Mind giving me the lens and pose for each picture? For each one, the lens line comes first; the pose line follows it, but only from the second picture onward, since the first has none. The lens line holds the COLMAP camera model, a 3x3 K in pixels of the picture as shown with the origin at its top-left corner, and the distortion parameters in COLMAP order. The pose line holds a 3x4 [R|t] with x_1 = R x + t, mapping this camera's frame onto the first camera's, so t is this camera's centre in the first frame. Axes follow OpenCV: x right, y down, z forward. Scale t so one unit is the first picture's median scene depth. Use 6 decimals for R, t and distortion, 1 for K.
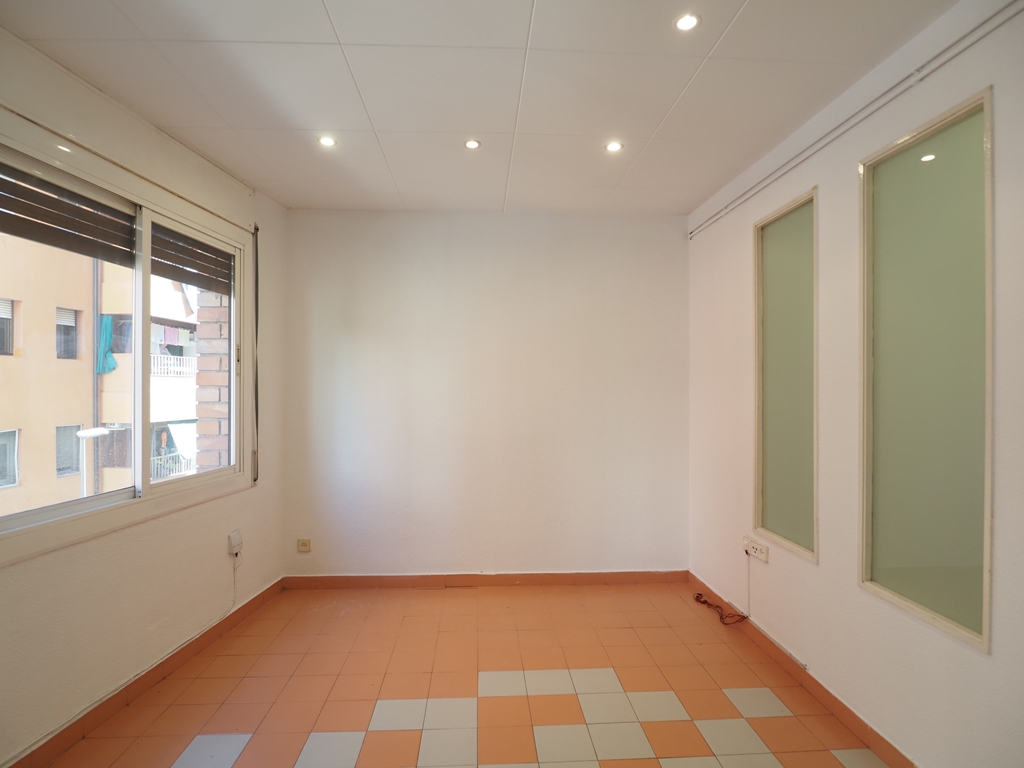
lens RADIAL K [[557.8, 0, 511.4], [0, 557.8, 386.7], [0, 0, 1]] dist [0.001348, -0.001060]
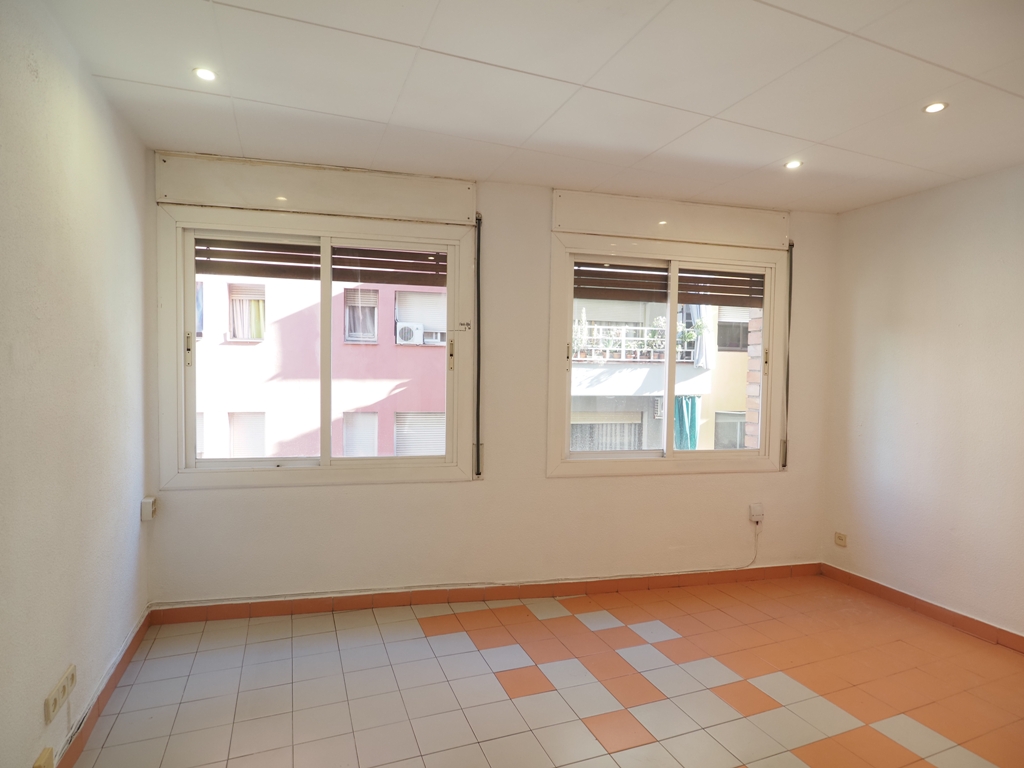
lens RADIAL K [[557.8, 0, 506.0], [0, 557.8, 390.1], [0, 0, 1]] dist [0.001348, -0.001060]
pose [[0.320990, 0.039489, -0.946259, 0.456025], [-0.016762, 0.999211, 0.036013, -0.020906], [0.946934, 0.004302, 0.321398, 0.092095]]
